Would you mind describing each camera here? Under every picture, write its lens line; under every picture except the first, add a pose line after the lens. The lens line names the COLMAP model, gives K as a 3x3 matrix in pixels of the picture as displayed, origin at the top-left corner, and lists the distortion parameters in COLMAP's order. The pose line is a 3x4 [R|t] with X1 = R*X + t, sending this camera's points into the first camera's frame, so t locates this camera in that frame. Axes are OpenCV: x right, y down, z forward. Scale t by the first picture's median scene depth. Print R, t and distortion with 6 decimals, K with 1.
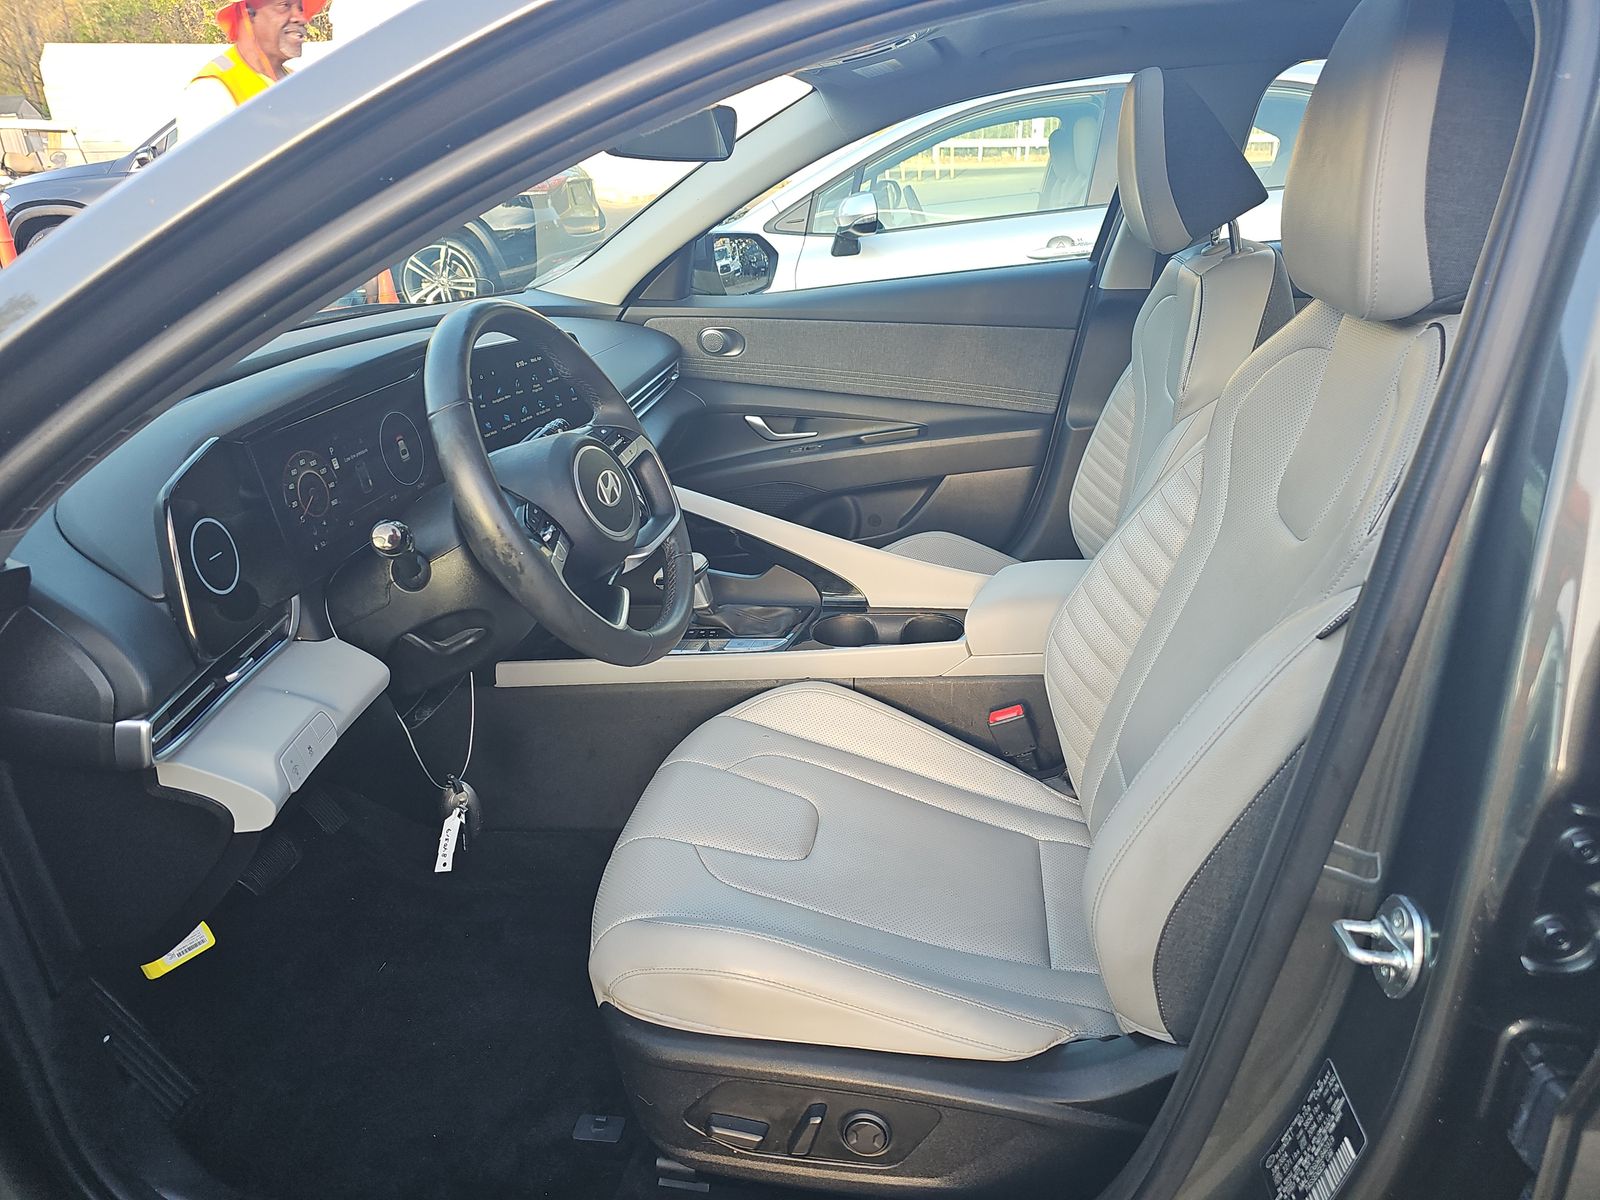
lens RADIAL K [[1056.2, 0, 800.0], [0, 1056.2, 600.0], [0, 0, 1]] dist [0.057213, -0.041384]
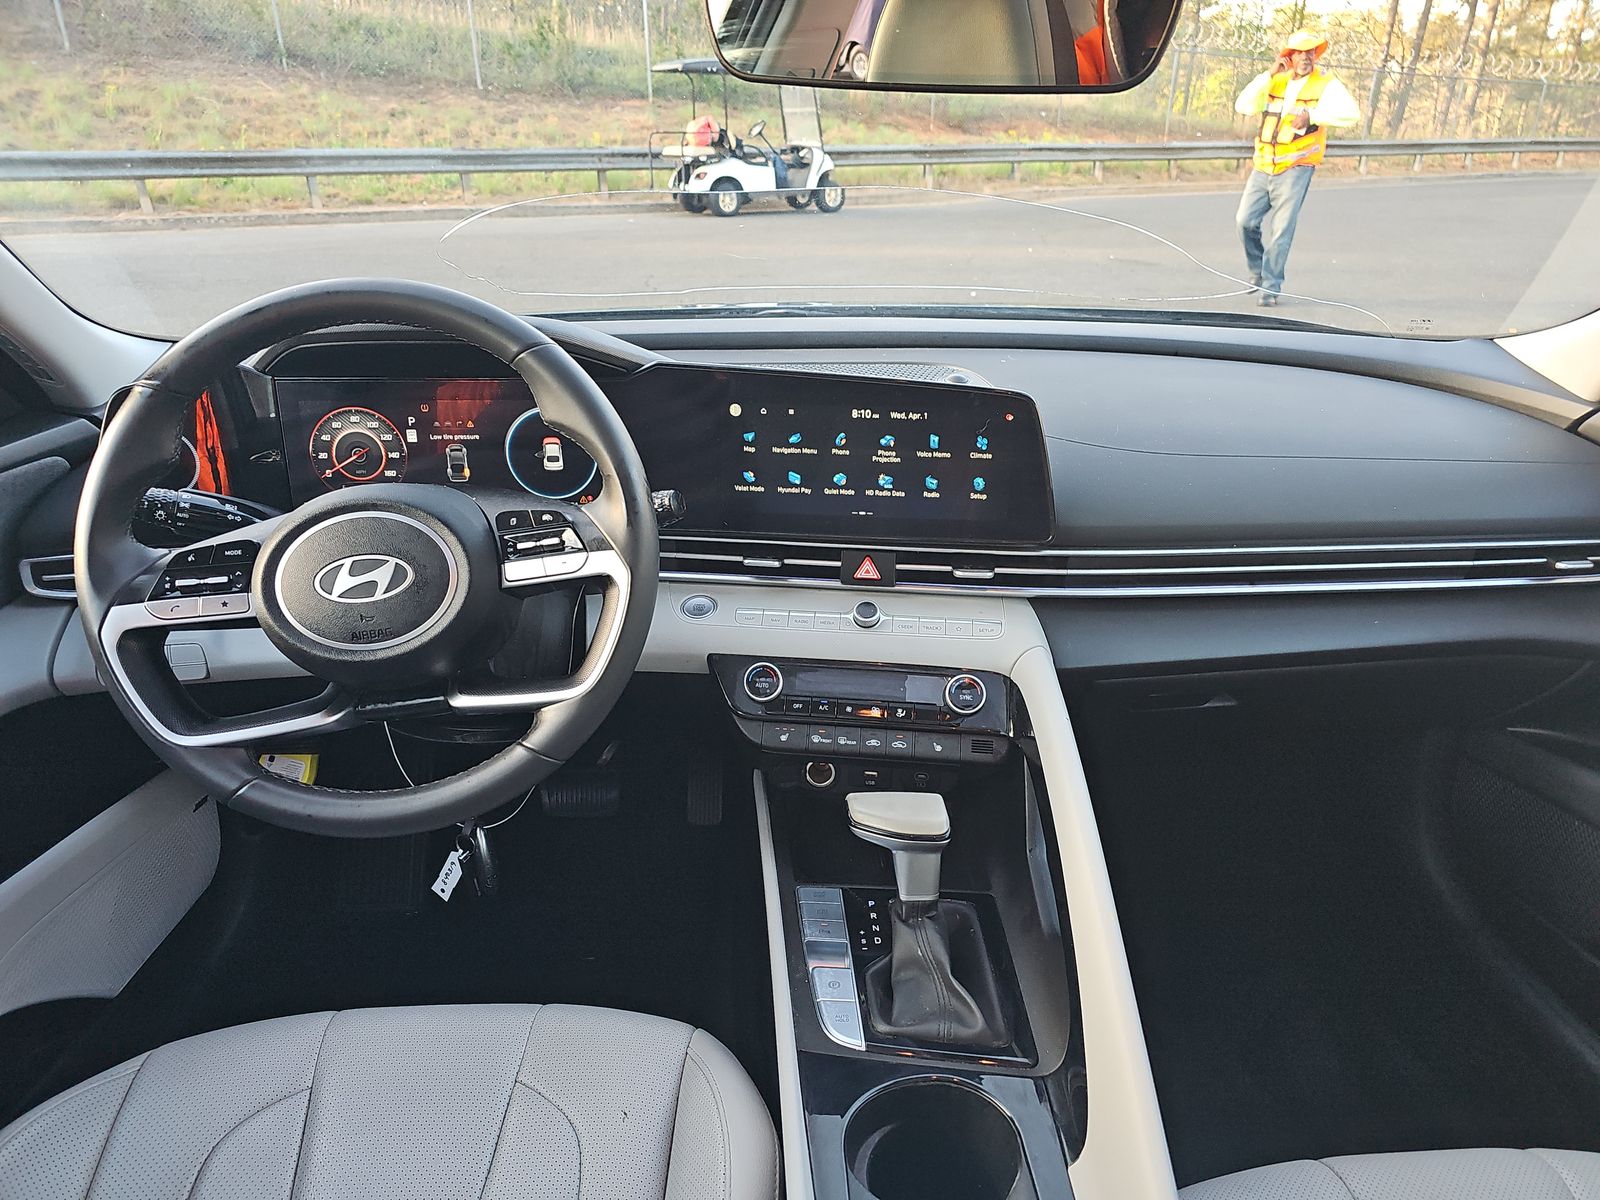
lens RADIAL K [[1012.9, 0, 803.7], [0, 1012.9, 656.6], [0, 0, 1]] dist [0.055676, -0.000292]
pose [[0.200126, 0.457114, -0.866600, 0.349092], [-0.387690, 0.849249, 0.358432, -0.306646], [0.899803, 0.264241, 0.347175, 0.788782]]
